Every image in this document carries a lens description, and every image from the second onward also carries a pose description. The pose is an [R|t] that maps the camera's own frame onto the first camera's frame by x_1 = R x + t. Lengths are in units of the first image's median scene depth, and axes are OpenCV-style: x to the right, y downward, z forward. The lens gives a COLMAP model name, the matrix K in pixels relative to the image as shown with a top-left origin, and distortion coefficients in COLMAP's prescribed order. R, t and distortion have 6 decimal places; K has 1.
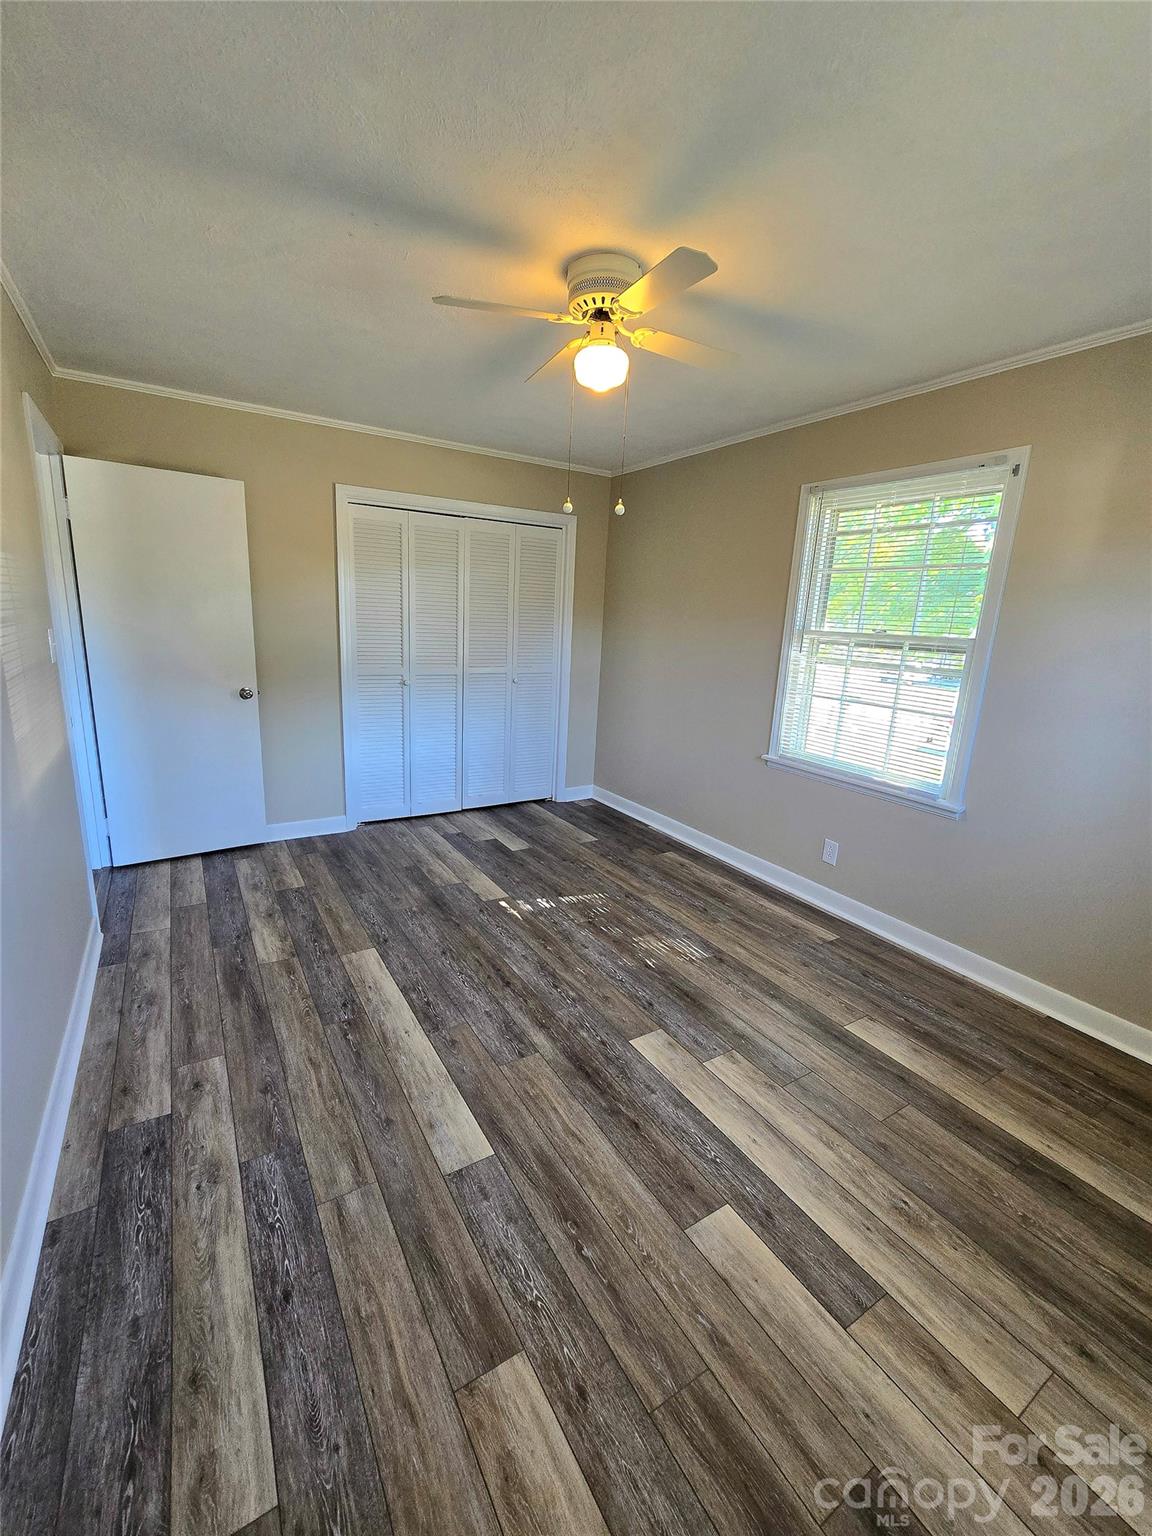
lens RADIAL K [[633.2, 0, 567.3], [0, 633.2, 762.1], [0, 0, 1]] dist [-0.001225, 0.001582]
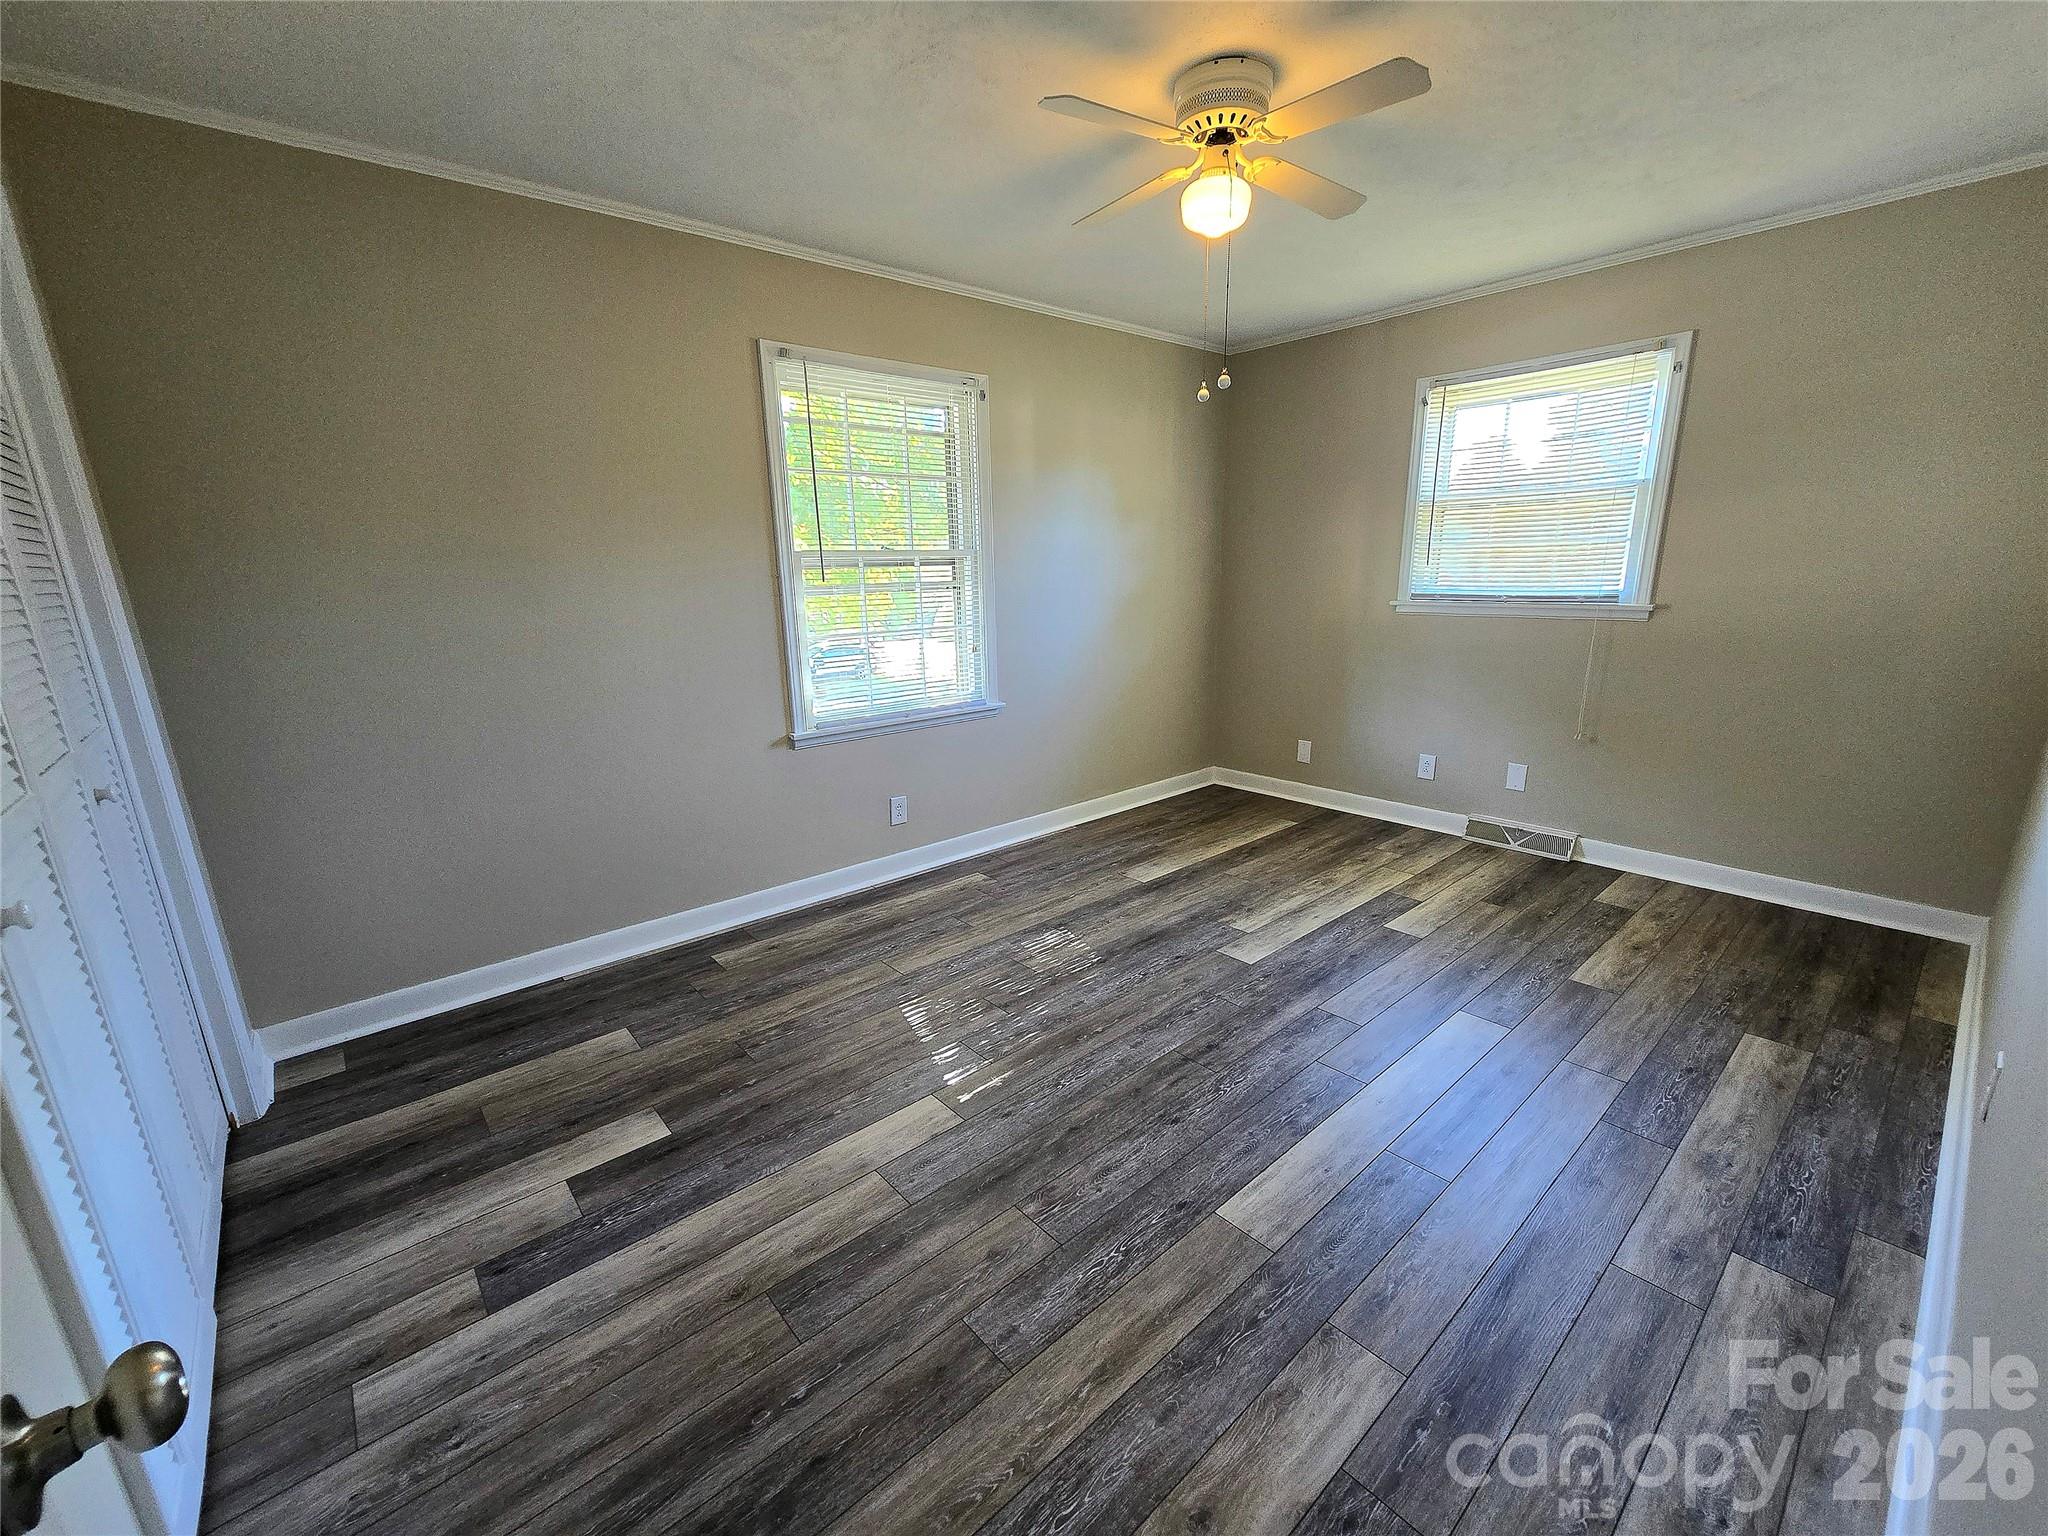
lens RADIAL K [[844.3, 0, 1017.0], [0, 844.3, 783.5], [0, 0, 1]] dist [-0.001225, 0.001582]
pose [[-0.165906, -0.287049, 0.943439, -0.835174], [0.236527, 0.917189, 0.320656, -0.270350], [-0.957356, 0.276347, -0.084272, 1.153407]]
